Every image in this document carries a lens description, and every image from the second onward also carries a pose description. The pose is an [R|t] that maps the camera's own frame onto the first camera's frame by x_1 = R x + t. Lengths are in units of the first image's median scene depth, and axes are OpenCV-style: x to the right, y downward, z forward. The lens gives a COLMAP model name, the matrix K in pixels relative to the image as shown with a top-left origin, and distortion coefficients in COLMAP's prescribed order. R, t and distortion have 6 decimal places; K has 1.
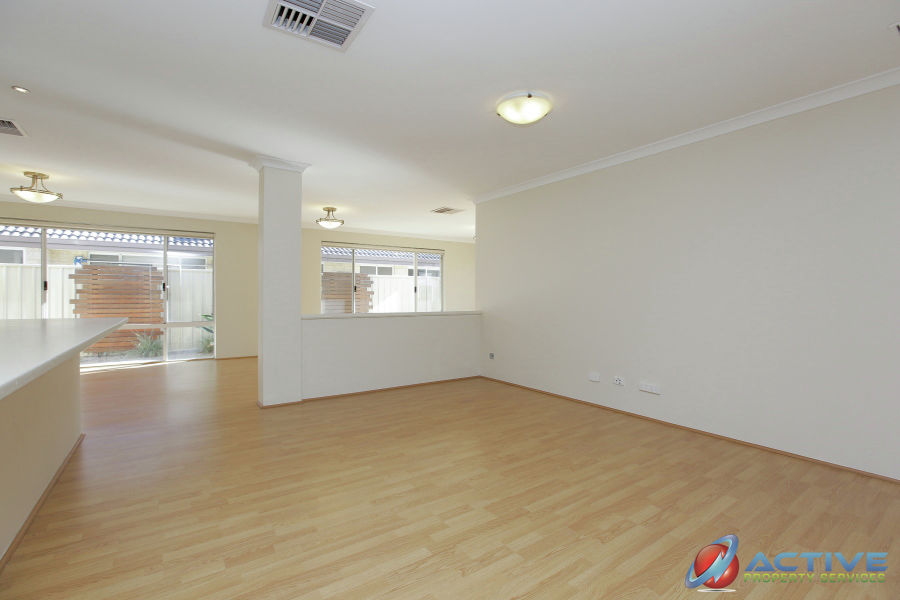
lens RADIAL K [[415.6, 0, 453.8], [0, 415.6, 297.8], [0, 0, 1]] dist [-0.061151, 0.027699]
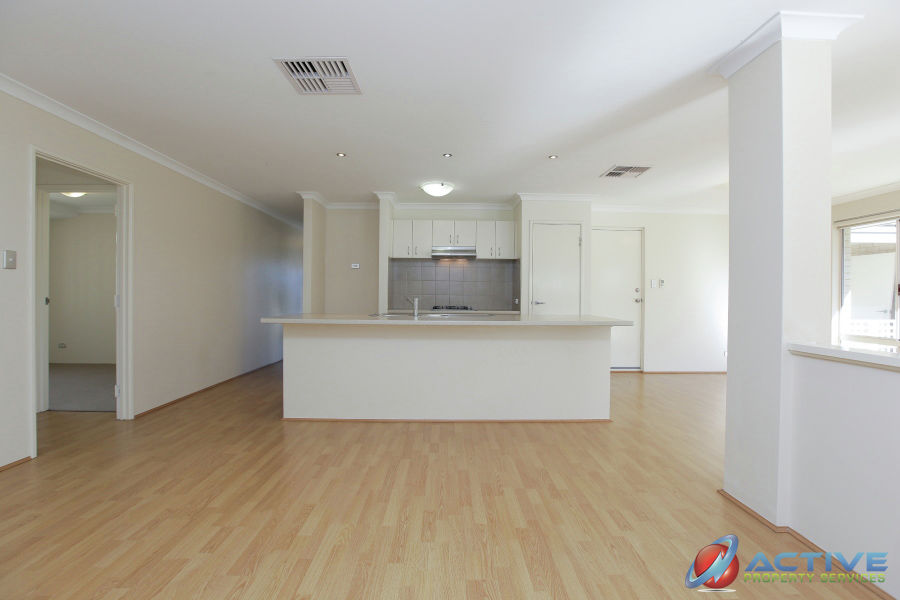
lens RADIAL K [[415.6, 0, 453.8], [0, 415.6, 297.8], [0, 0, 1]] dist [-0.061151, 0.027699]
pose [[-0.568158, -0.002137, -0.822917, 0.426467], [-0.012972, 0.999896, 0.006359, -0.016000], [0.822818, 0.014288, -0.568126, 1.857196]]
